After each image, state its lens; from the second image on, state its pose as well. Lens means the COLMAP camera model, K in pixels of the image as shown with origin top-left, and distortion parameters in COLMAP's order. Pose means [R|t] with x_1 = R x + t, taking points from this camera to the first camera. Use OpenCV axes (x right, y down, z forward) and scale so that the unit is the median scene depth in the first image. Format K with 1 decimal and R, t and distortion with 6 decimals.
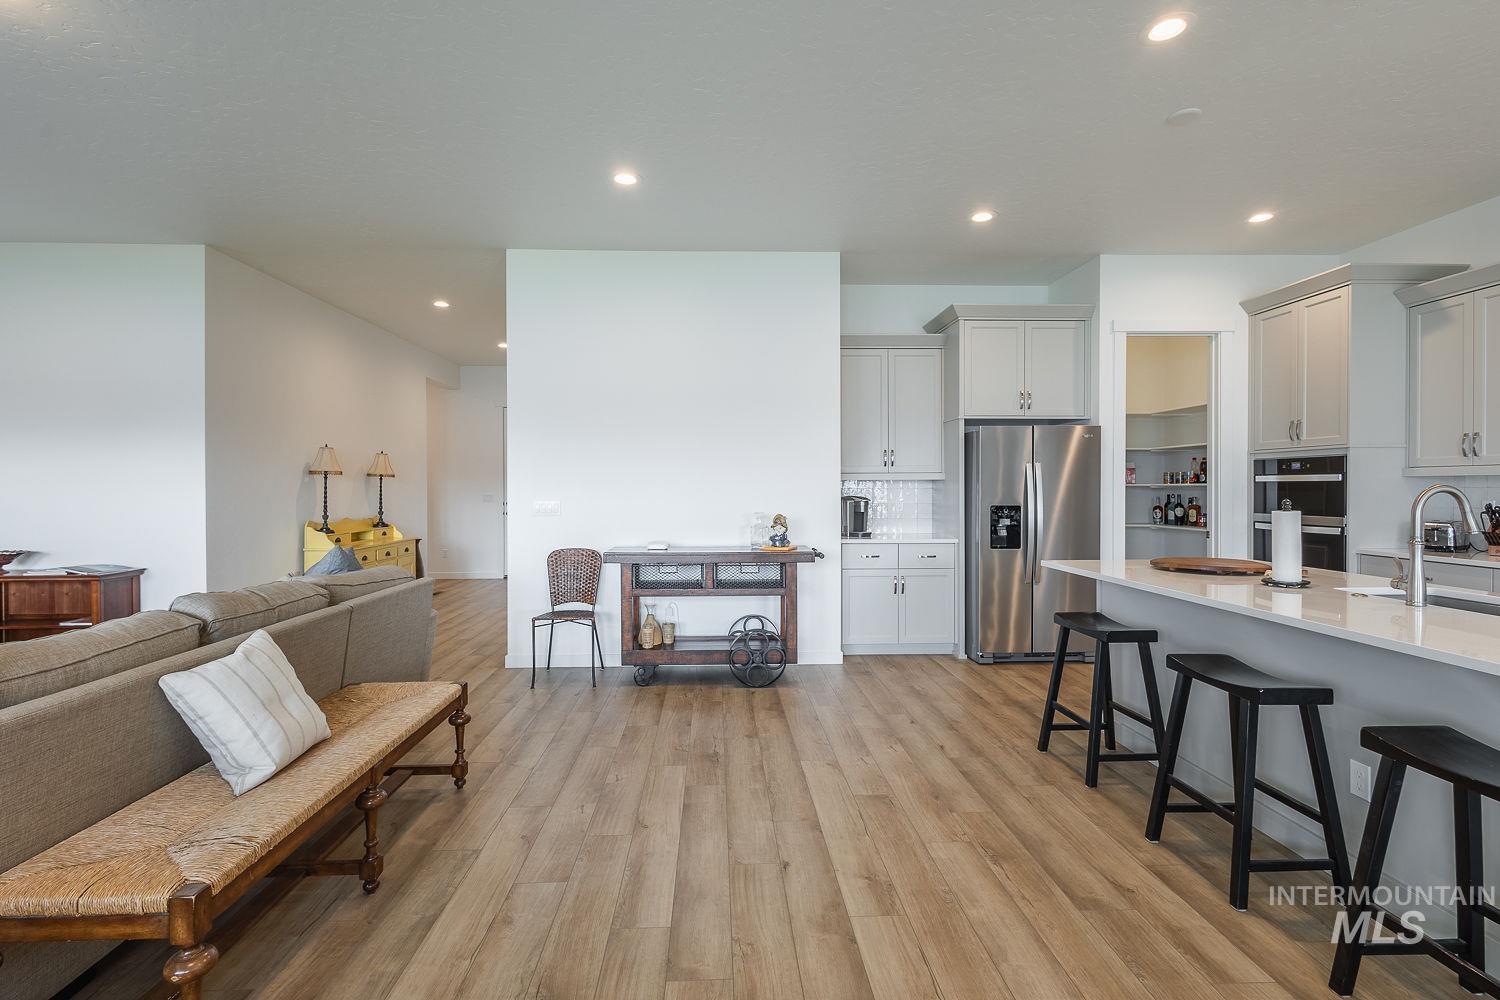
lens RADIAL K [[689.2, 0, 750.0], [0, 689.2, 500.0], [0, 0, 1]] dist [0.002671, 0.000263]
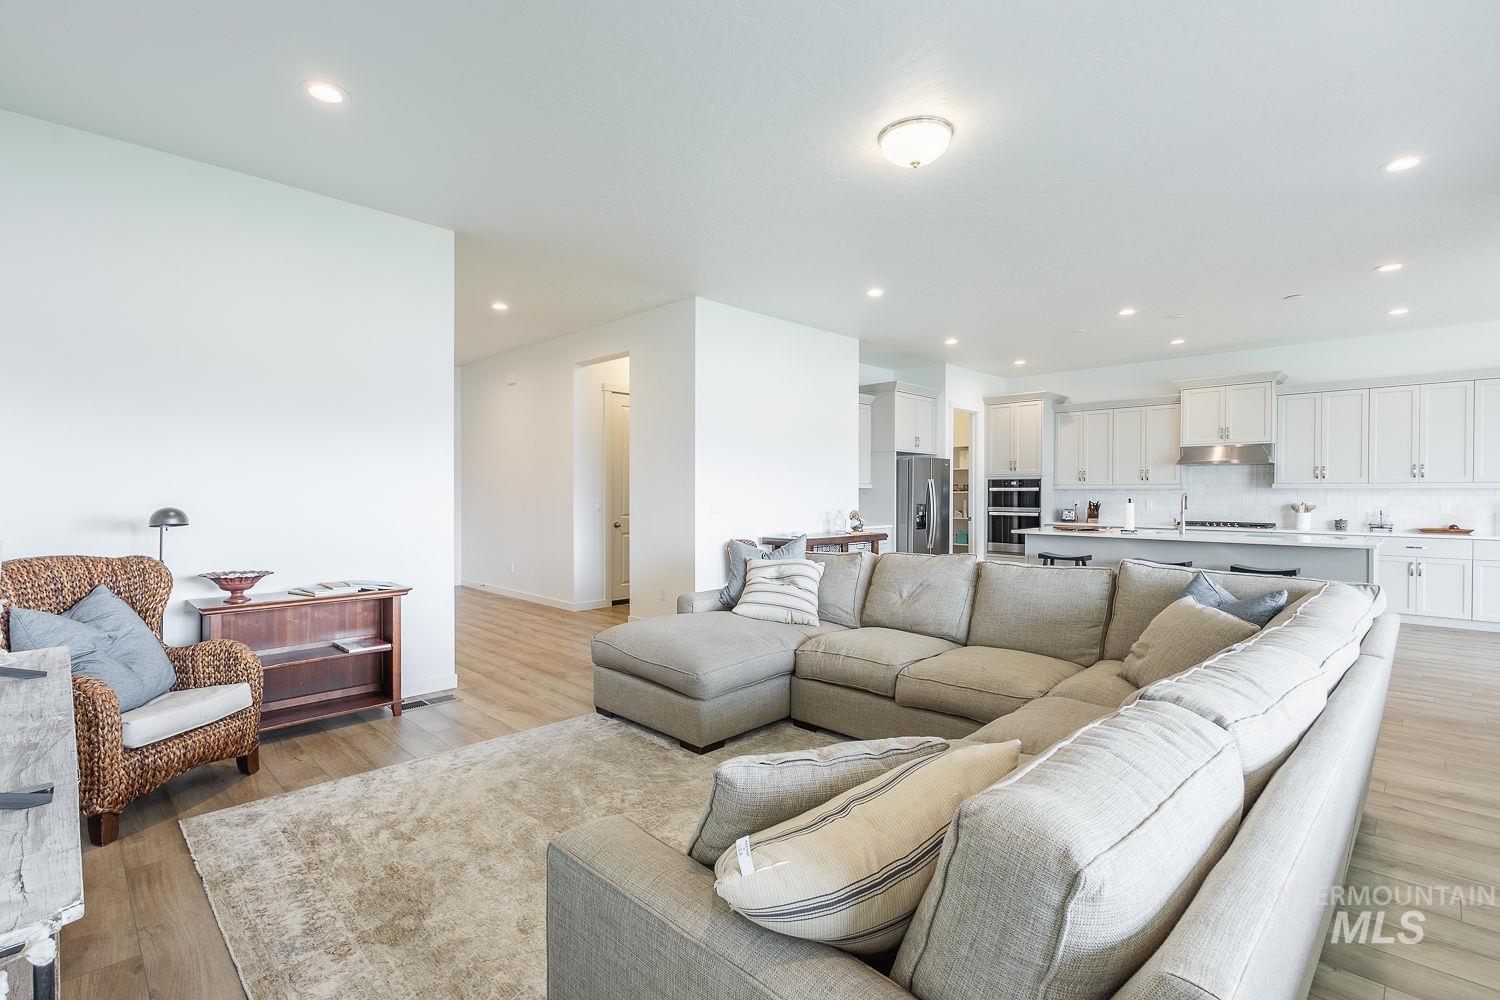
lens RADIAL K [[689.2, 0, 750.0], [0, 689.2, 500.0], [0, 0, 1]] dist [0.002671, 0.000263]
pose [[0.734246, -0.004059, 0.678871, -1.133603], [0.006810, 0.999976, -0.001386, -0.002365], [-0.678849, 0.005641, 0.734256, 0.040886]]
